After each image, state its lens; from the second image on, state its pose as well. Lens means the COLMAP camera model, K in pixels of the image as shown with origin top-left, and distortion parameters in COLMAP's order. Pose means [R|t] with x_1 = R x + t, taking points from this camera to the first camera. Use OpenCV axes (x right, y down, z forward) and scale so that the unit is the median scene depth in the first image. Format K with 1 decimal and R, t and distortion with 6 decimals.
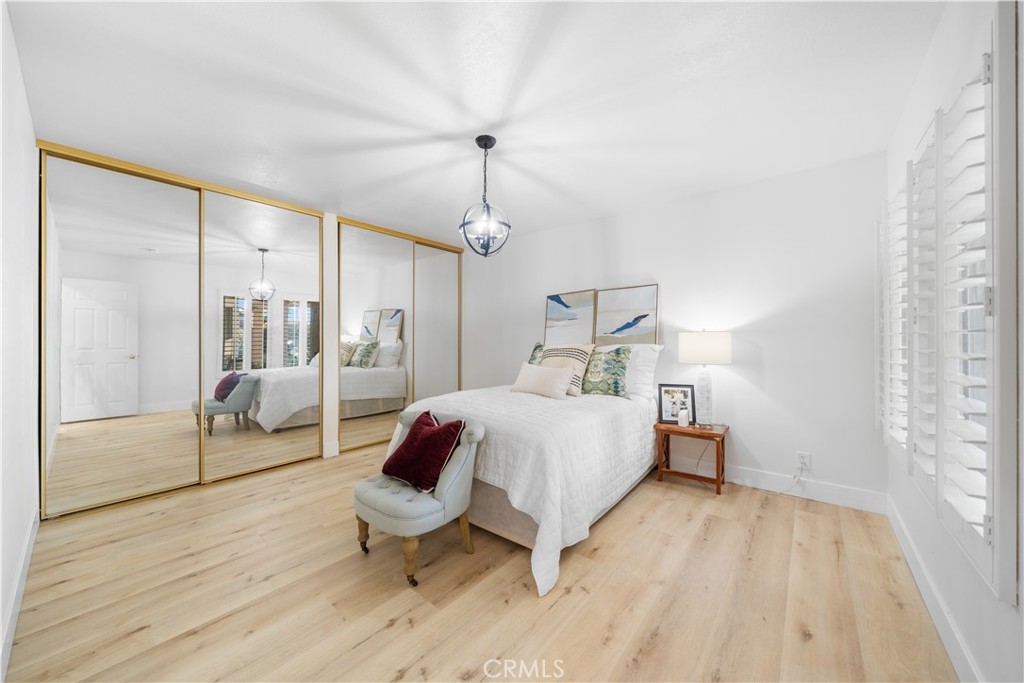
lens RADIAL K [[360.9, 0, 508.0], [0, 360.9, 340.8], [0, 0, 1]] dist [-0.010525, -0.000069]
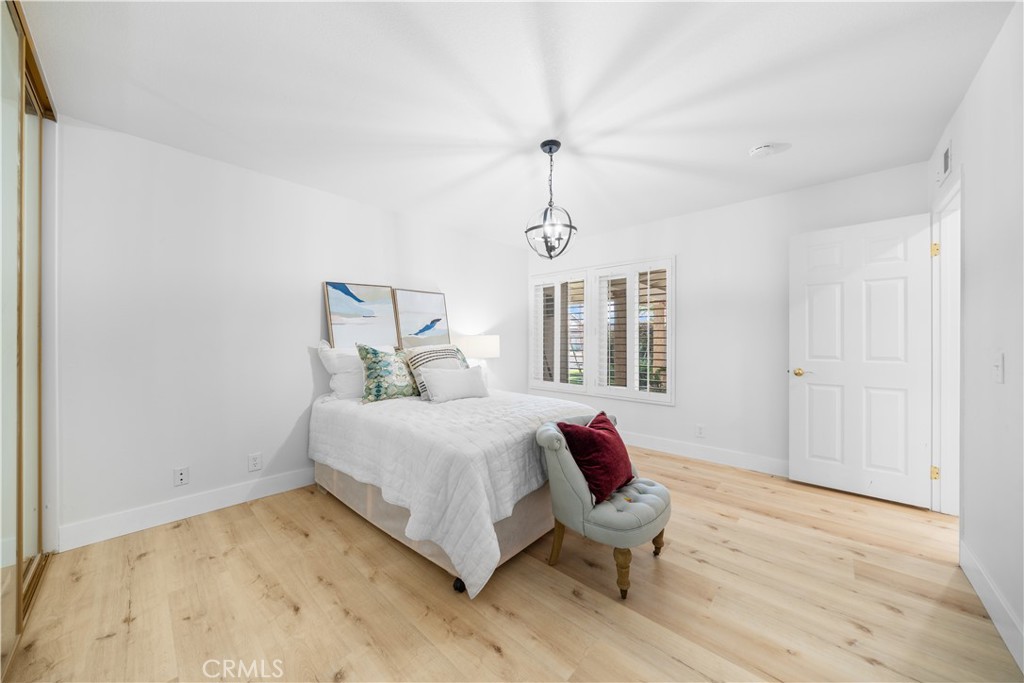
lens RADIAL K [[351.0, 0, 508.4], [0, 351.0, 342.4], [0, 0, 1]] dist [-0.005764, -0.000041]
pose [[0.053185, -0.005772, 0.998568, -0.948370], [0.006532, 0.999964, 0.005432, -0.003221], [-0.998563, 0.006234, 0.053220, 0.955917]]
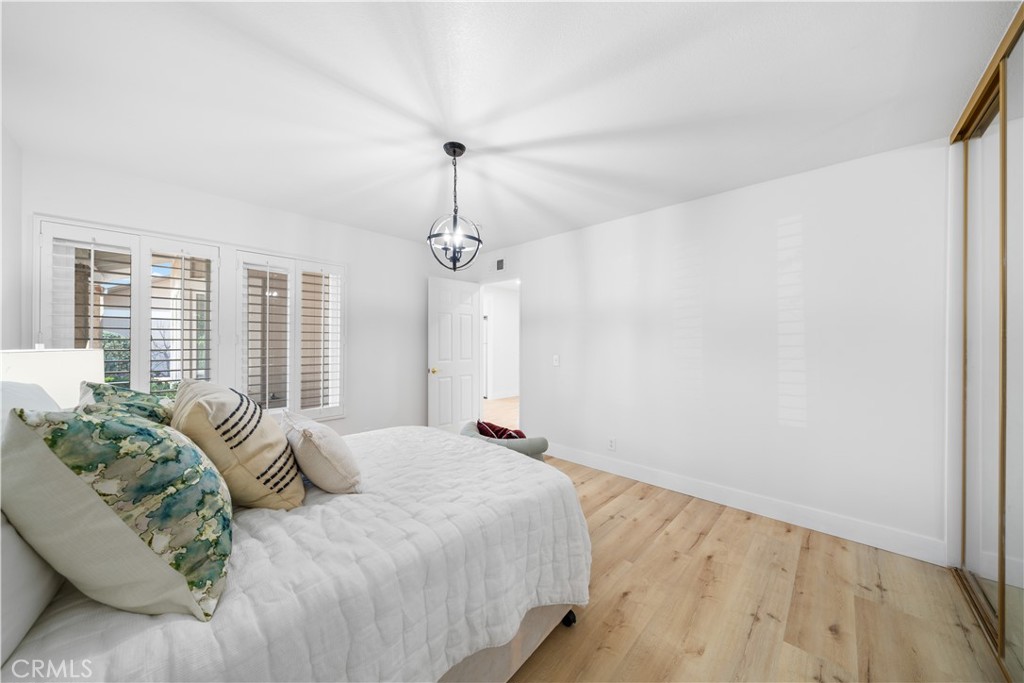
lens RADIAL K [[351.0, 0, 508.4], [0, 351.0, 342.4], [0, 0, 1]] dist [-0.005764, -0.000041]
pose [[-0.998125, -0.002128, 0.061177, -0.232558], [-0.001251, 0.999896, 0.014371, -0.052795], [-0.061201, 0.014268, -0.998023, 1.711556]]
